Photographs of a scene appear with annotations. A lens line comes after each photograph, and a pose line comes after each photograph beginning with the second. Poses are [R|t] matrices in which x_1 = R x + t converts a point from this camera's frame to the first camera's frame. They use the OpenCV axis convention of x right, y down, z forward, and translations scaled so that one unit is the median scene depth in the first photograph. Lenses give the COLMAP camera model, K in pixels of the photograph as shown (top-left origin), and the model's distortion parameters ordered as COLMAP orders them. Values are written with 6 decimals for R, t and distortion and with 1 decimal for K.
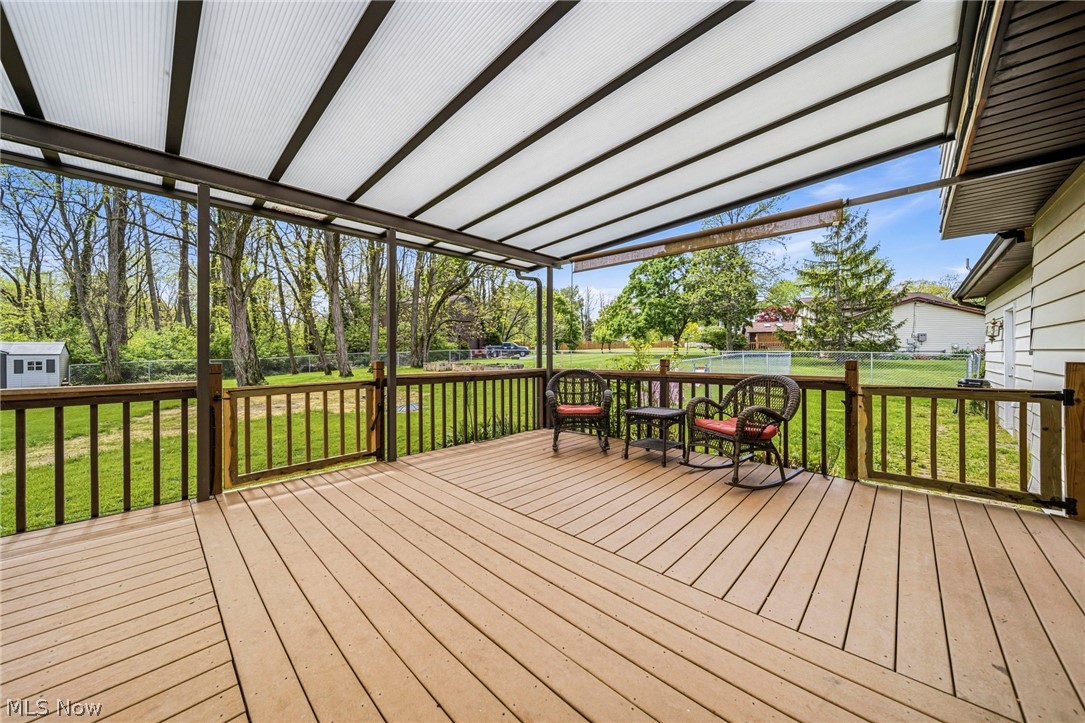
lens RADIAL K [[380.7, 0, 541.1], [0, 380.7, 354.9], [0, 0, 1]] dist [-0.000973, -0.000047]
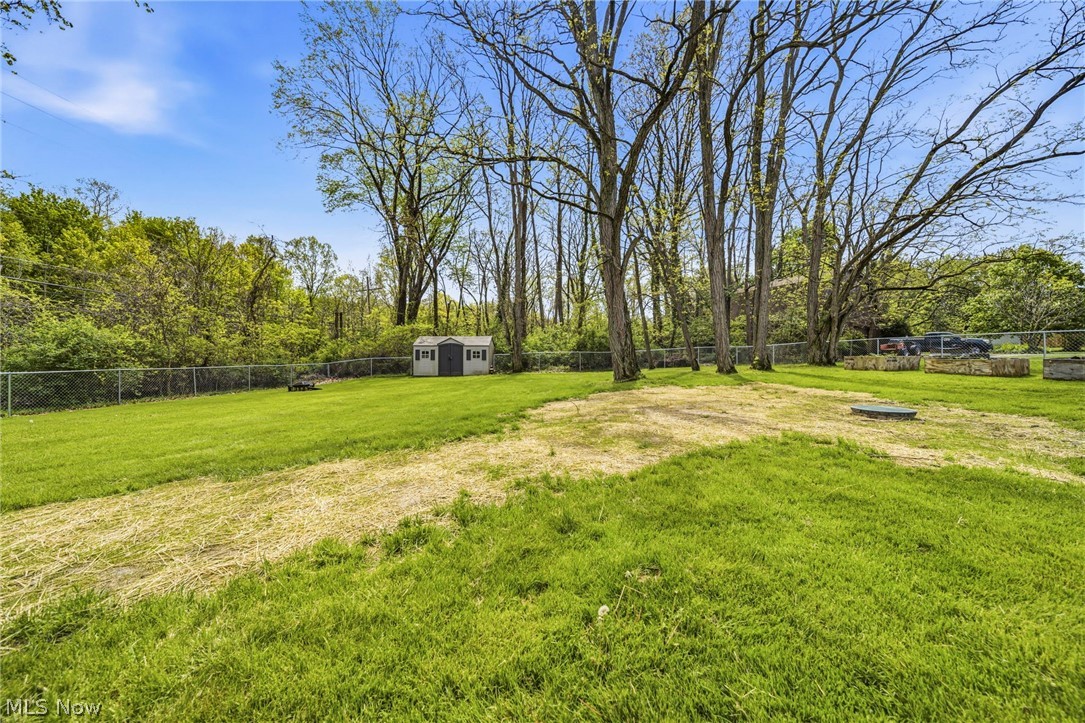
lens RADIAL K [[380.7, 0, 541.5], [0, 380.7, 358.7], [0, 0, 1]] dist [-0.000973, -0.000047]
pose [[0.702031, 0.012138, -0.712043, -0.210237], [-0.007866, 0.999926, 0.009290, 0.022298], [0.712103, -0.000921, 0.702074, 0.201322]]
